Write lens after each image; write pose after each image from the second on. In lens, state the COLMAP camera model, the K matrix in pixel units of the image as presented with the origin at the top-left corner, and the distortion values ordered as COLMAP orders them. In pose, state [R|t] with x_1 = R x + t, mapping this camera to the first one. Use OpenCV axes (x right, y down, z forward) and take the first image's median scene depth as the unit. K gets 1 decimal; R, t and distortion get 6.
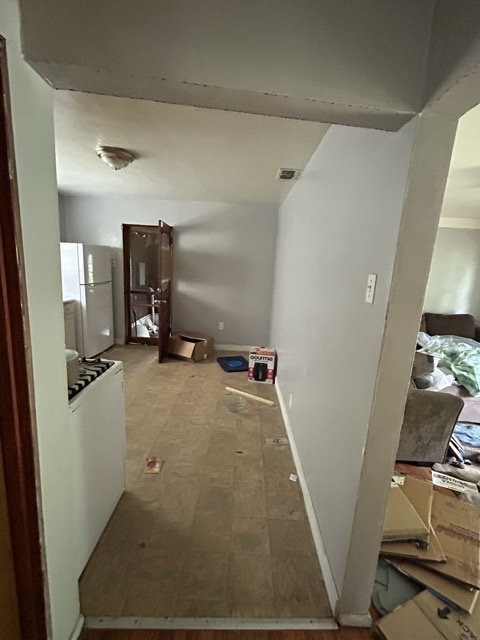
lens RADIAL K [[288.5, 0, 239.6], [0, 288.5, 318.1], [0, 0, 1]] dist [0.000273, 0.000815]
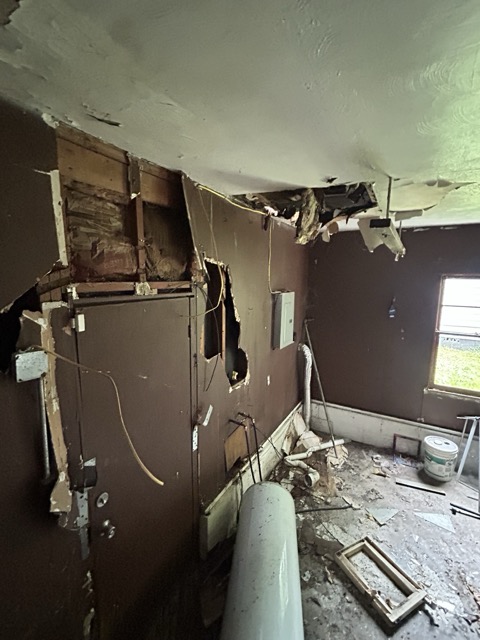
lens RADIAL K [[288.5, 0, 241.3], [0, 288.5, 320.8], [0, 0, 1]] dist [0.000273, 0.000815]
pose [[0.879296, 0.027415, -0.475486, -0.387742], [-0.056574, 0.997286, -0.047119, -0.245498], [0.472903, 0.068332, 0.878461, 1.182058]]
